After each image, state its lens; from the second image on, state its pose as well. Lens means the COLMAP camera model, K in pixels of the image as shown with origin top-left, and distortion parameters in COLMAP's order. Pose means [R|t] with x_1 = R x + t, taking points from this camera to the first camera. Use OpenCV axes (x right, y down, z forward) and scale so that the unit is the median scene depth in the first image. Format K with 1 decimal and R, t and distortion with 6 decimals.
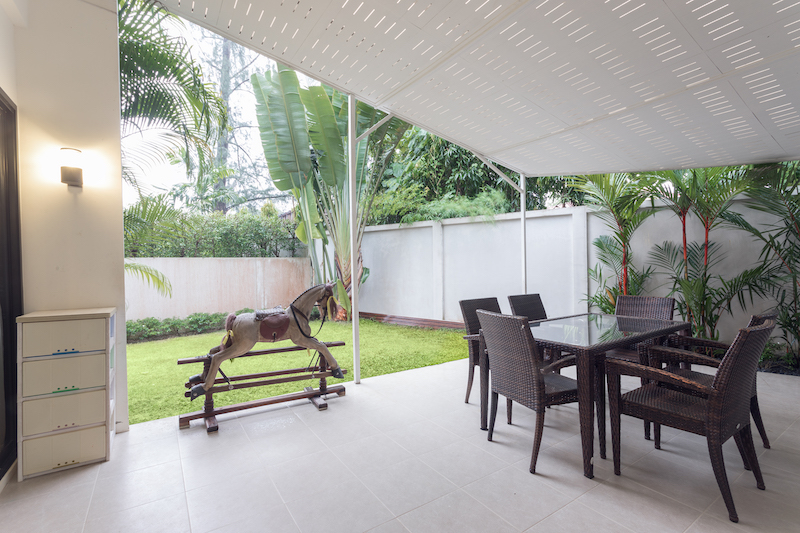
lens RADIAL K [[395.9, 0, 384.9], [0, 395.9, 283.2], [0, 0, 1]] dist [-0.016257, -0.000105]
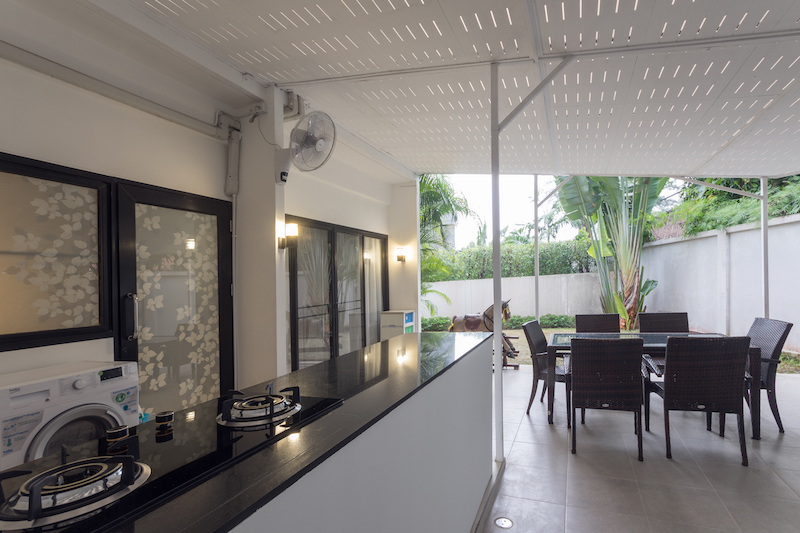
lens RADIAL K [[395.9, 0, 384.9], [0, 395.9, 283.2], [0, 0, 1]] dist [-0.016257, -0.000105]
pose [[0.508105, -0.020469, -0.861052, 0.522550], [0.014450, 0.999779, -0.015240, -0.027458], [0.861174, -0.004699, 0.508288, -0.155349]]
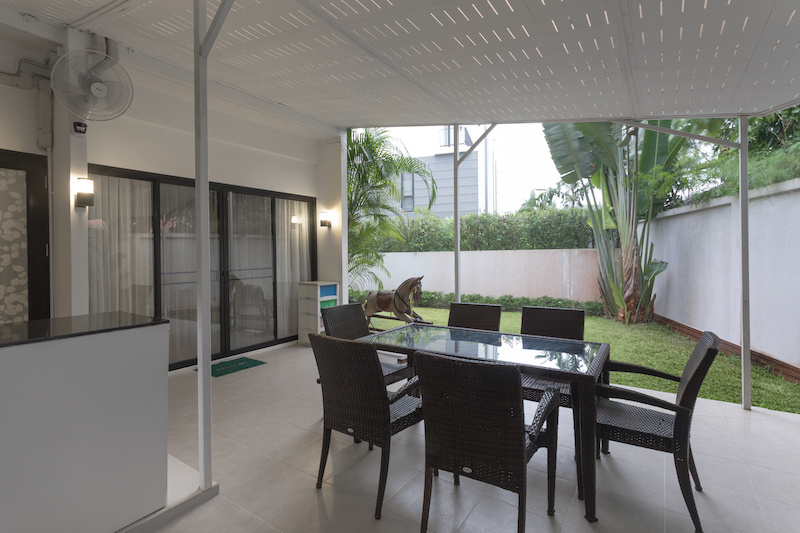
lens RADIAL K [[400.6, 0, 389.2], [0, 400.6, 248.1], [0, 0, 1]] dist [0.003161, -0.000097]
pose [[0.323694, -0.006286, -0.946141, 0.586230], [-0.030549, 0.999387, -0.017091, -0.037961], [0.945668, 0.034436, 0.323304, 0.222510]]
